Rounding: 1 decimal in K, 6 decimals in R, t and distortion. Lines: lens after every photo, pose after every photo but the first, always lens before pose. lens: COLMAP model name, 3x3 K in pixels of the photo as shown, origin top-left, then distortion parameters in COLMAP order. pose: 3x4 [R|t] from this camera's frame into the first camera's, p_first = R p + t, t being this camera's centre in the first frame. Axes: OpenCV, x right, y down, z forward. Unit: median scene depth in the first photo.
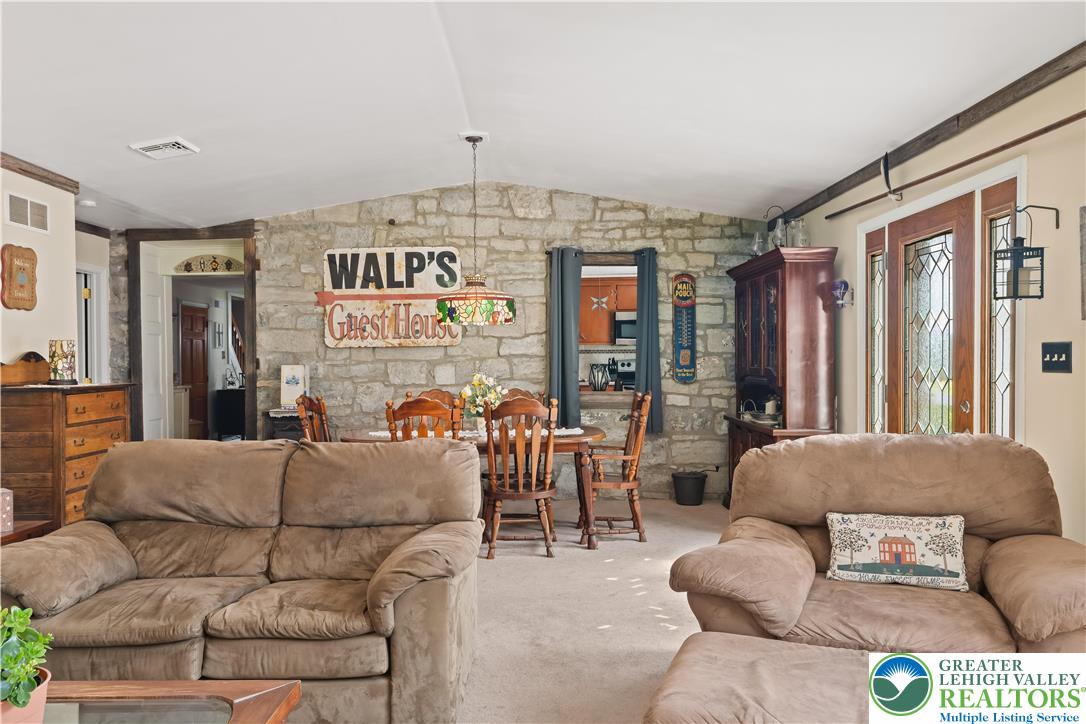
lens RADIAL K [[803.6, 0, 544.1], [0, 803.6, 364.2], [0, 0, 1]] dist [0.006930, 0.001973]
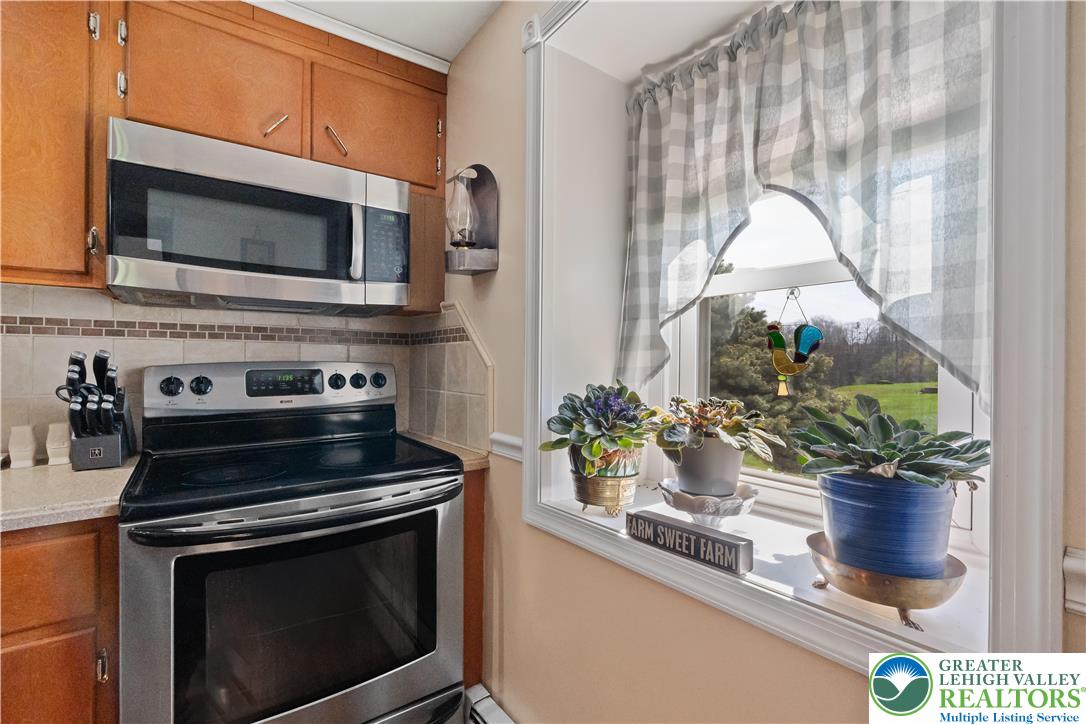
lens RADIAL K [[490.3, 0, 542.1], [0, 490.3, 363.6], [0, 0, 1]] dist [-0.010794, 0.002078]
pose [[0.804310, 0.012155, 0.594086, 0.101883], [-0.008219, 0.999923, -0.009331, -0.005894], [-0.594153, 0.002622, 0.804348, 0.825218]]
